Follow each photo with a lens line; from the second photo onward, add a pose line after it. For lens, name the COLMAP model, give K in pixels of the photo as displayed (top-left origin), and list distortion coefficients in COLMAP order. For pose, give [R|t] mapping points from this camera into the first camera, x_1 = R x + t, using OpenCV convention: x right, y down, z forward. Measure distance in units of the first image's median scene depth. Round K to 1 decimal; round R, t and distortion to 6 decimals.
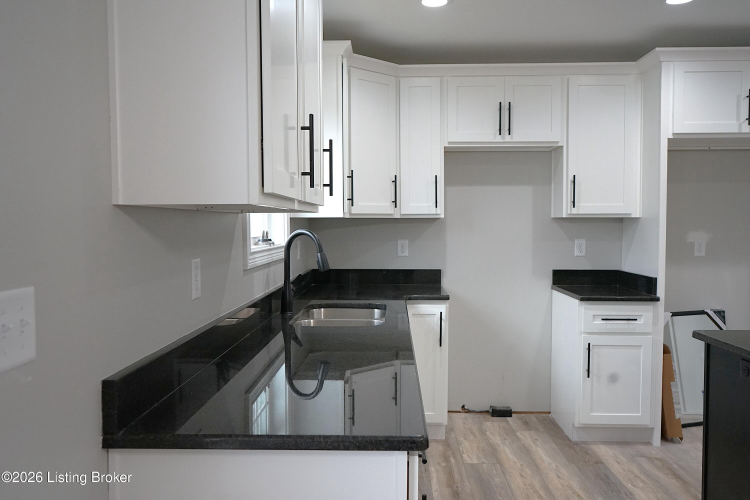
lens RADIAL K [[601.3, 0, 375.0], [0, 601.3, 250.0], [0, 0, 1]] dist [0.003062, 0.003189]
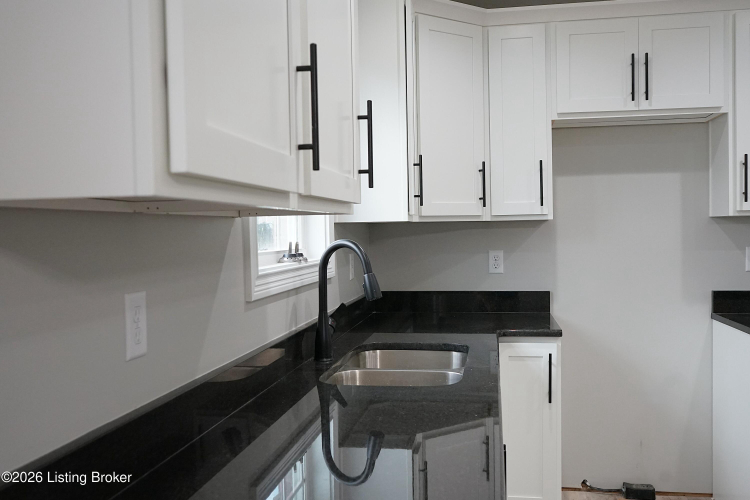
lens RADIAL K [[634.7, 0, 391.3], [0, 634.7, 249.1], [0, 0, 1]] dist [-0.004433, 0.000028]
pose [[0.990303, -0.011195, -0.138472, 0.030060], [0.009609, 0.999880, -0.012118, -0.011788], [0.138591, 0.010670, 0.990292, 0.240335]]
